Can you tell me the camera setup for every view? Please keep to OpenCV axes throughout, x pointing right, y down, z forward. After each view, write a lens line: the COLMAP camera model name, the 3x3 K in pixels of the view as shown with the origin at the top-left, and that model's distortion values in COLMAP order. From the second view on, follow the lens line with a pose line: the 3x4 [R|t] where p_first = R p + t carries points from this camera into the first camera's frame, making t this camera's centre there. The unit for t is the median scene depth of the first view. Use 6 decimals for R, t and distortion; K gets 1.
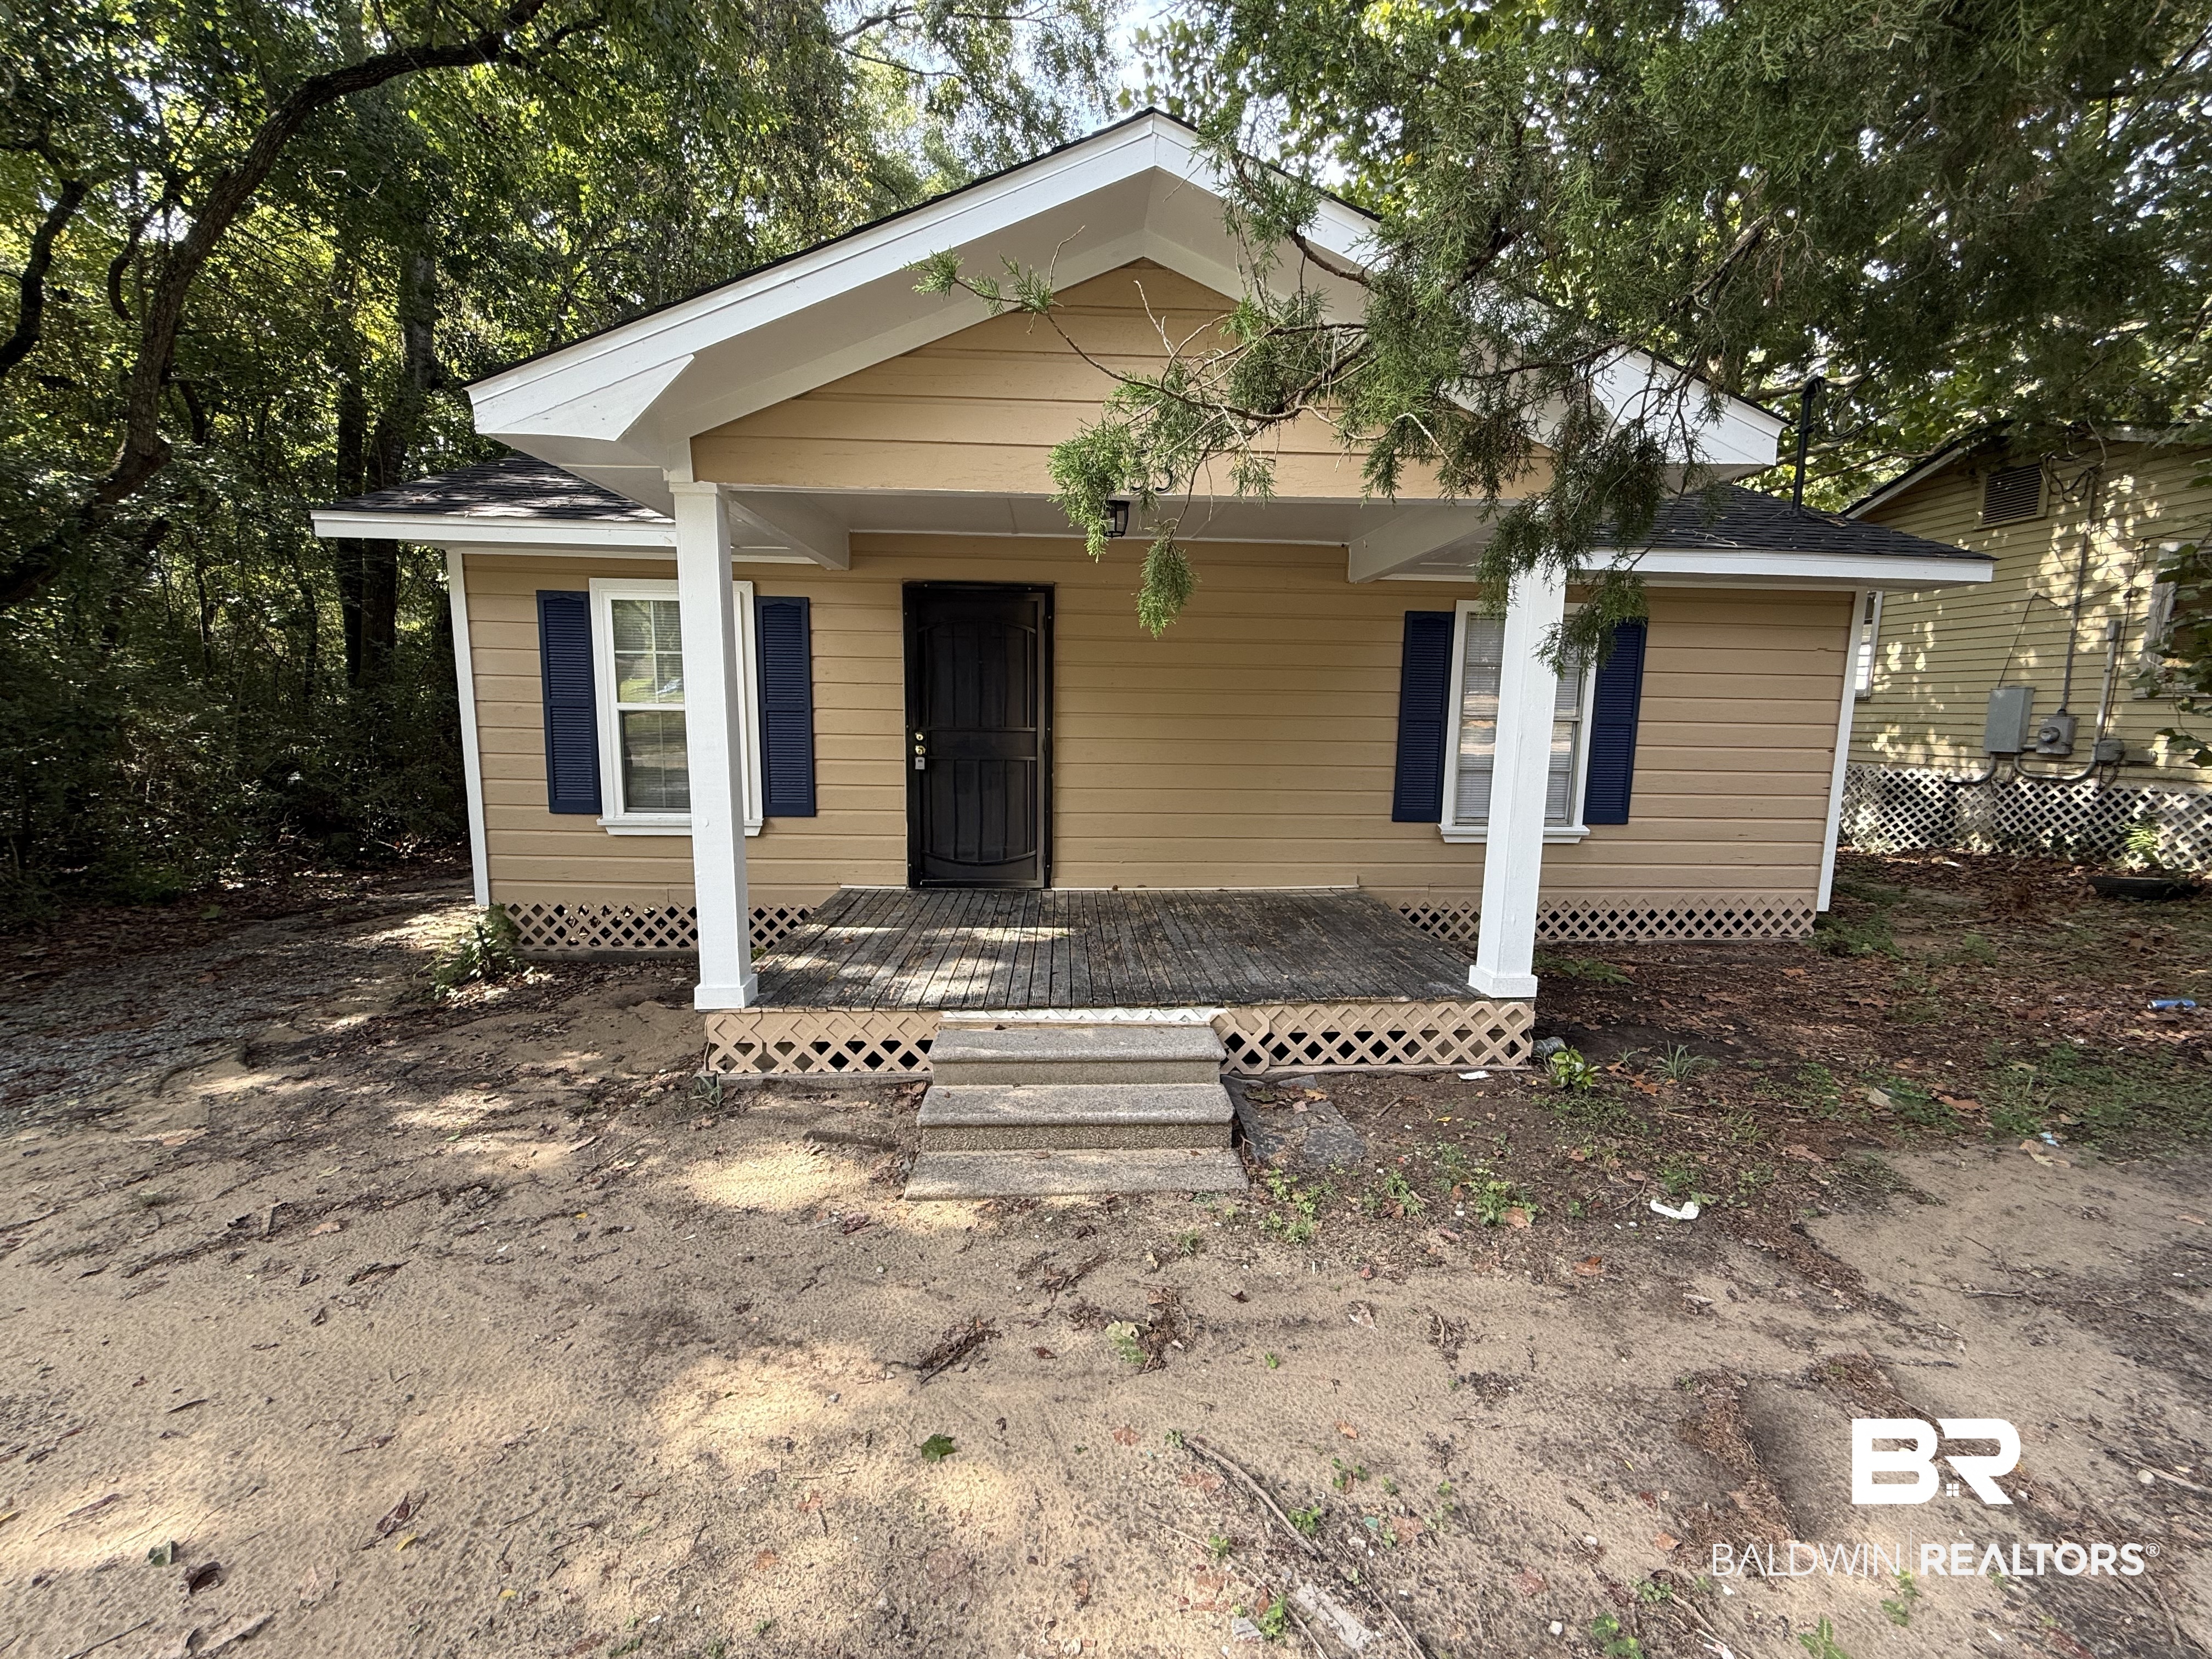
lens RADIAL K [[888.8, 0, 1103.6], [0, 888.8, 833.5], [0, 0, 1]] dist [-0.003859, 0.001358]
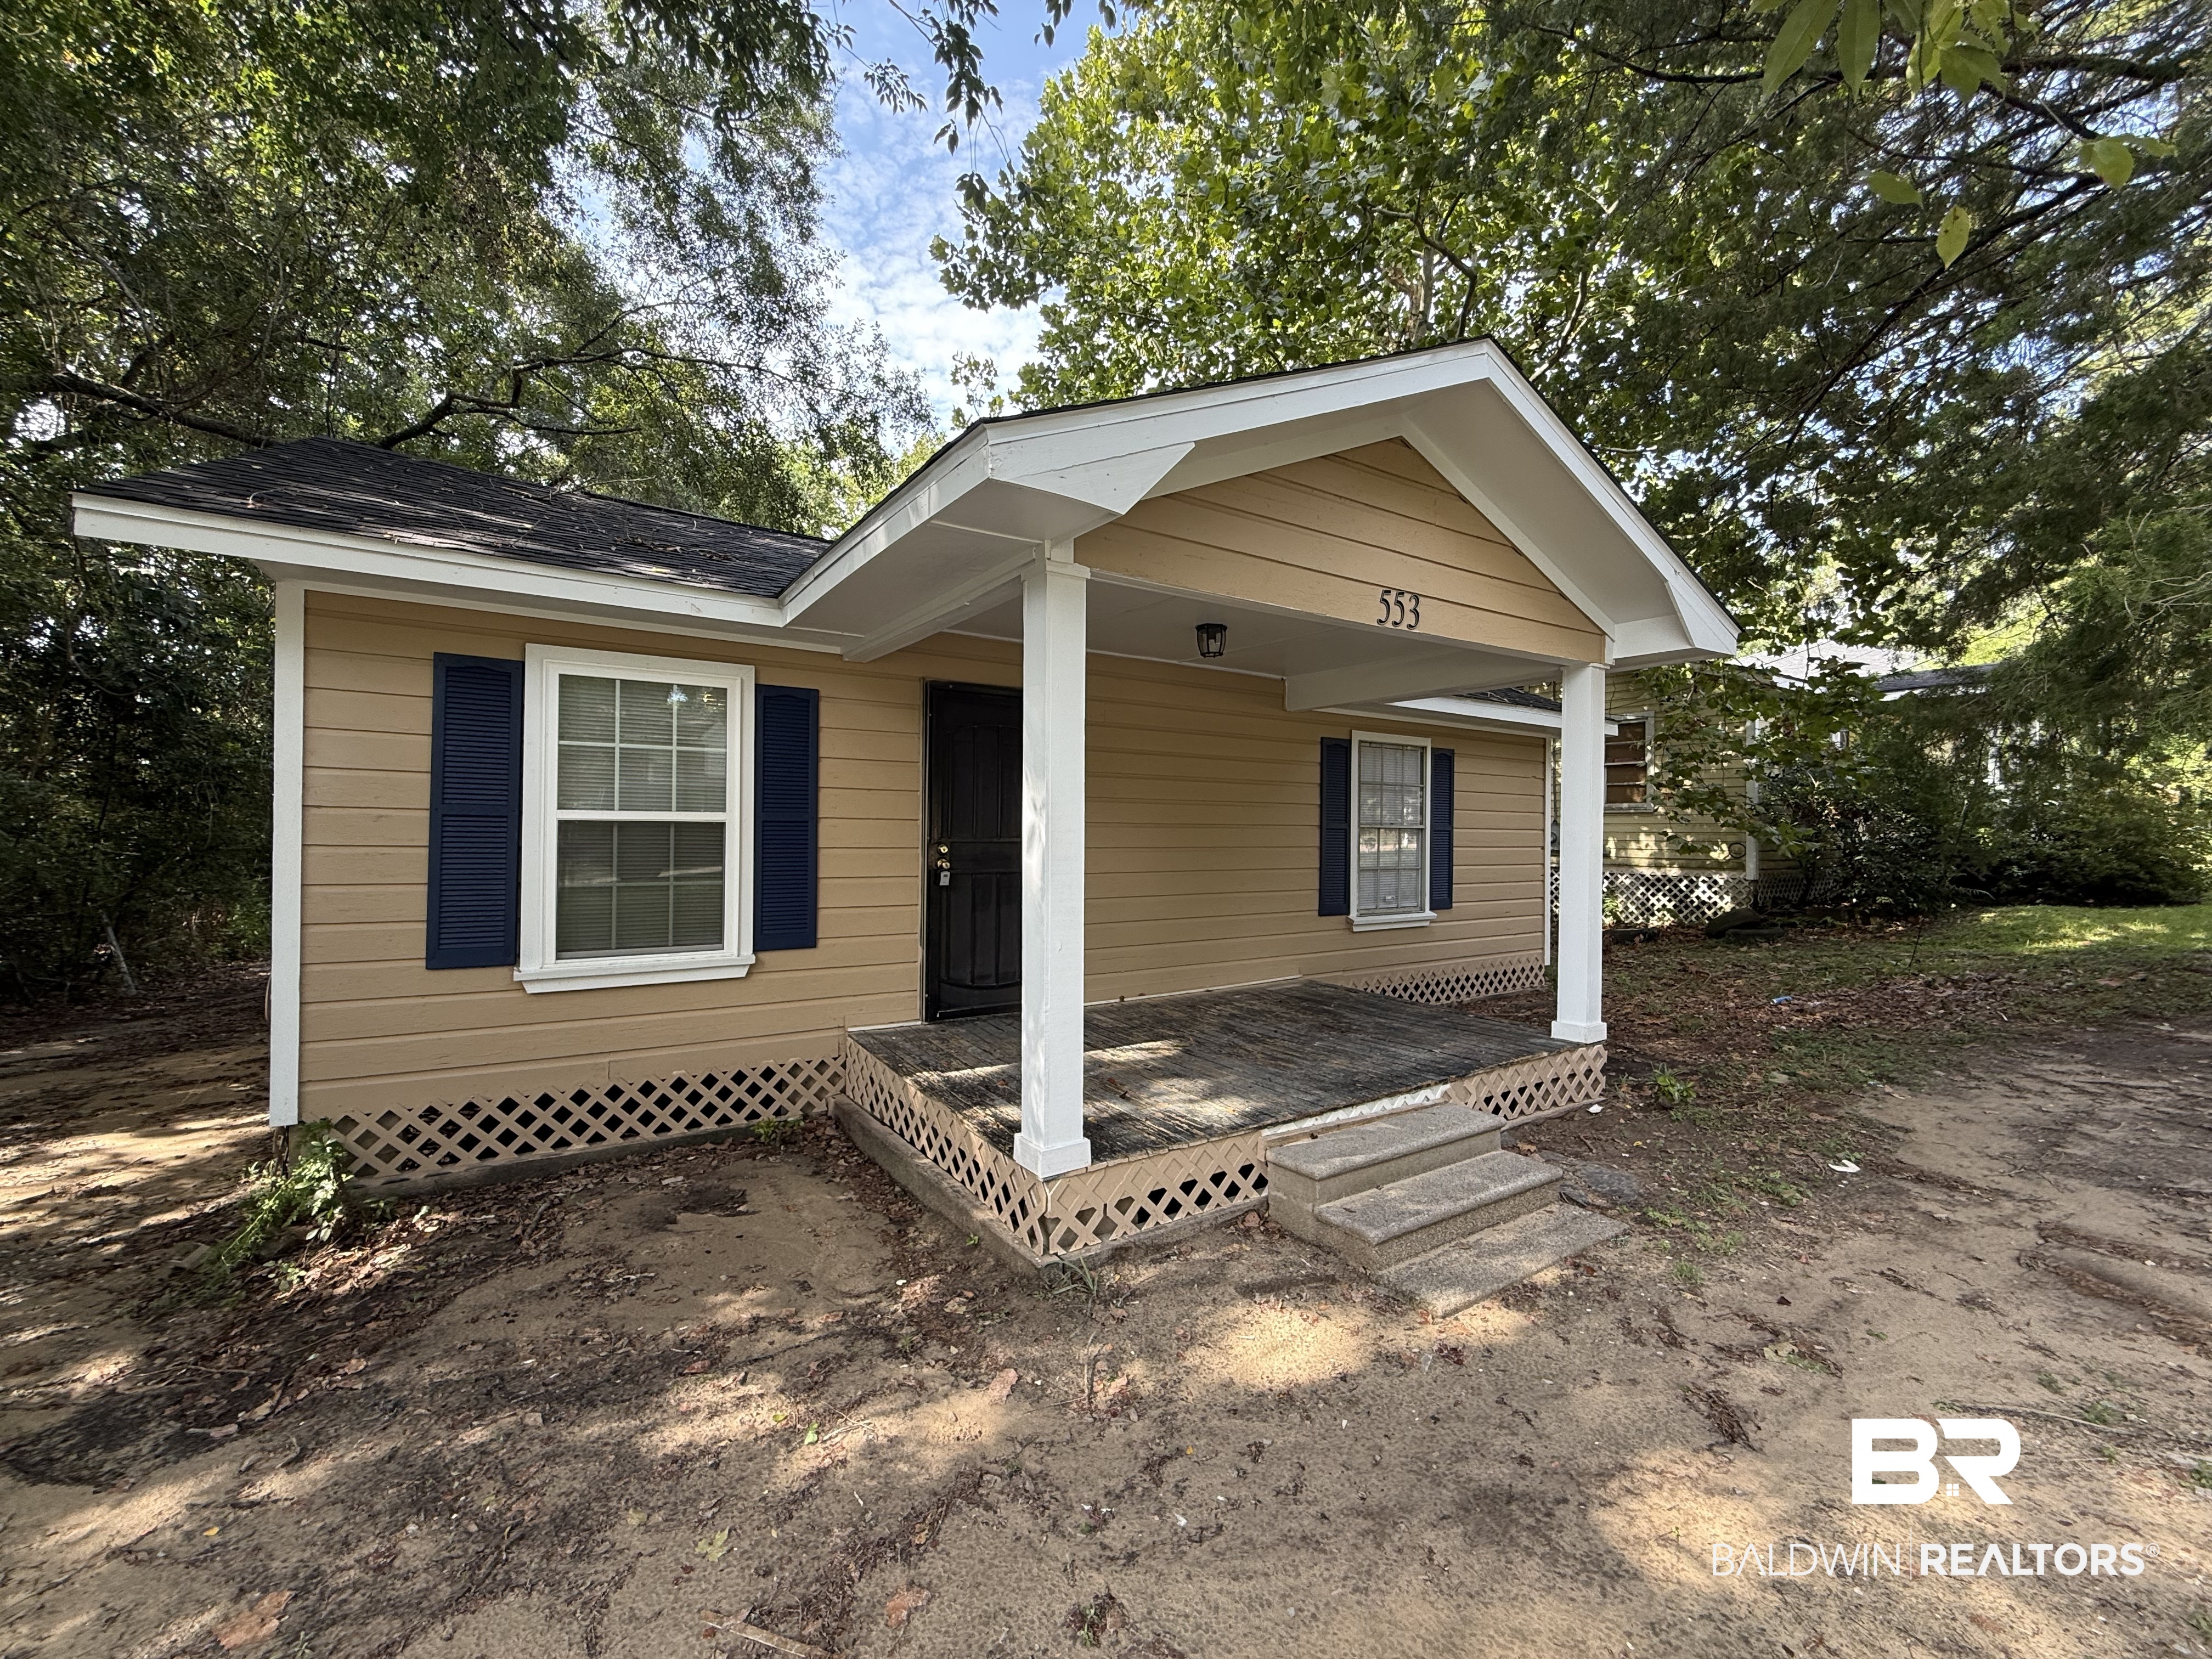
lens RADIAL K [[888.8, 0, 1105.5], [0, 888.8, 826.0], [0, 0, 1]] dist [-0.003859, 0.001358]
pose [[0.868553, -0.004188, 0.495579, -0.678251], [0.073187, 0.990084, -0.119902, -0.016439], [-0.490163, 0.140411, 0.860247, 0.188347]]
